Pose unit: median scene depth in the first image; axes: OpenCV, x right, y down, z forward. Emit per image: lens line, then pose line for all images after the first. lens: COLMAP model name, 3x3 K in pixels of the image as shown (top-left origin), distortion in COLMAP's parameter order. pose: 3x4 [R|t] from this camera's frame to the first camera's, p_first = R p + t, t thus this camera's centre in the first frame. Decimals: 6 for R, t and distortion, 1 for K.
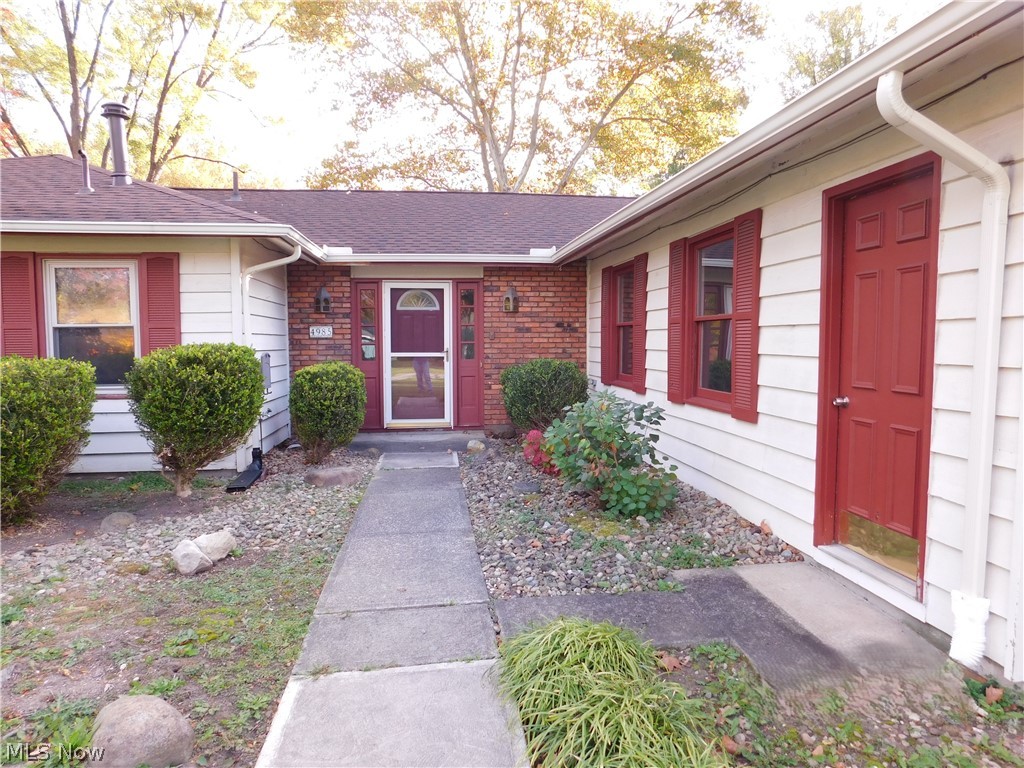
lens RADIAL K [[674.6, 0, 513.8], [0, 674.6, 386.9], [0, 0, 1]] dist [-0.074700, 0.059579]
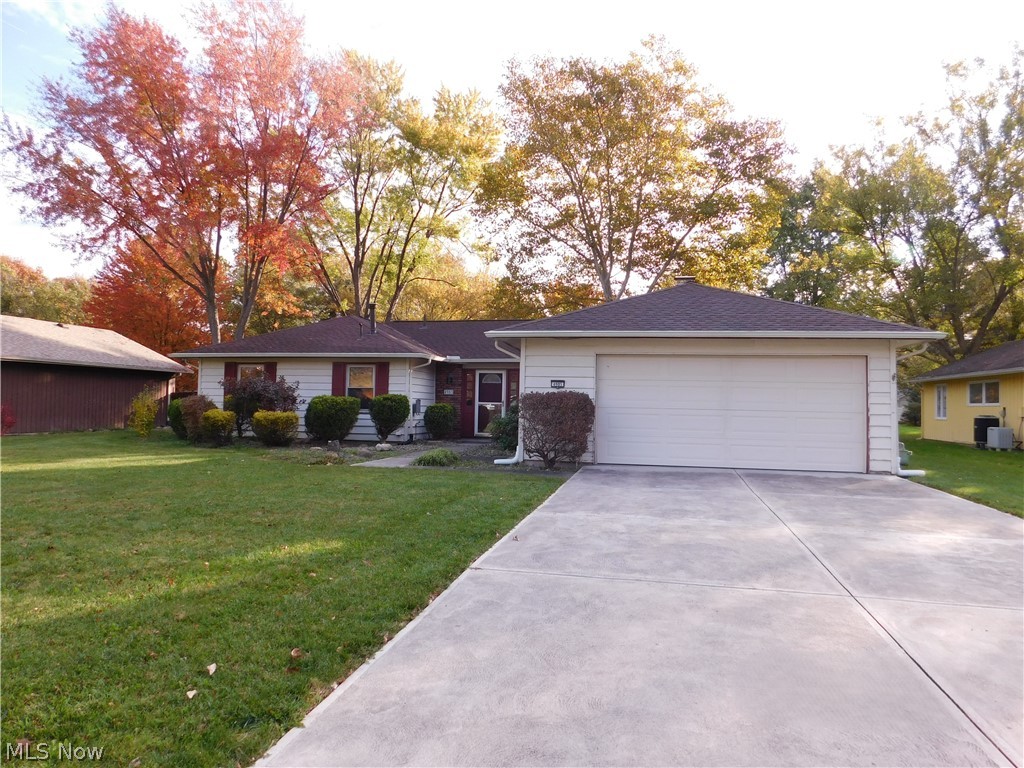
lens RADIAL K [[674.4, 0, 514.8], [0, 674.4, 384.2], [0, 0, 1]] dist [-0.072401, 0.054824]
pose [[0.944540, 0.011135, -0.328206, 0.860322], [-0.045202, 0.994321, -0.096351, 0.129831], [0.325269, 0.105843, 0.939679, -1.375669]]
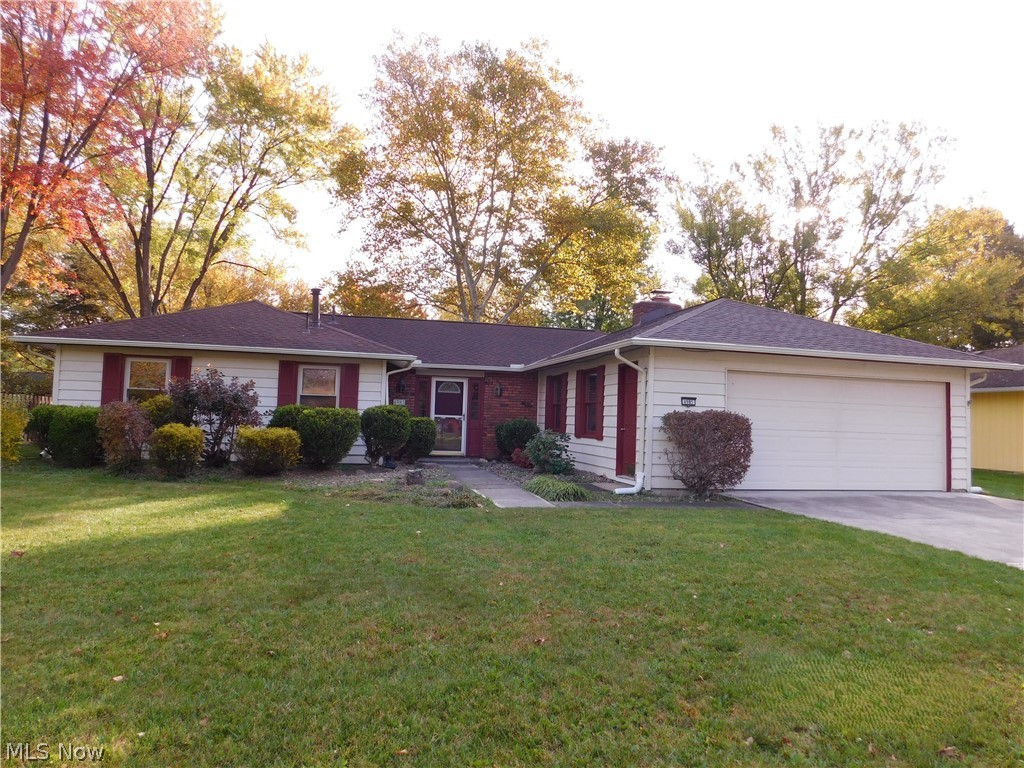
lens RADIAL K [[674.6, 0, 513.8], [0, 674.6, 386.9], [0, 0, 1]] dist [-0.074700, 0.059579]
pose [[0.994556, 0.040447, 0.096033, -0.191383], [-0.028979, 0.992598, -0.117941, 0.115592], [-0.100093, 0.114516, 0.988366, -1.179987]]
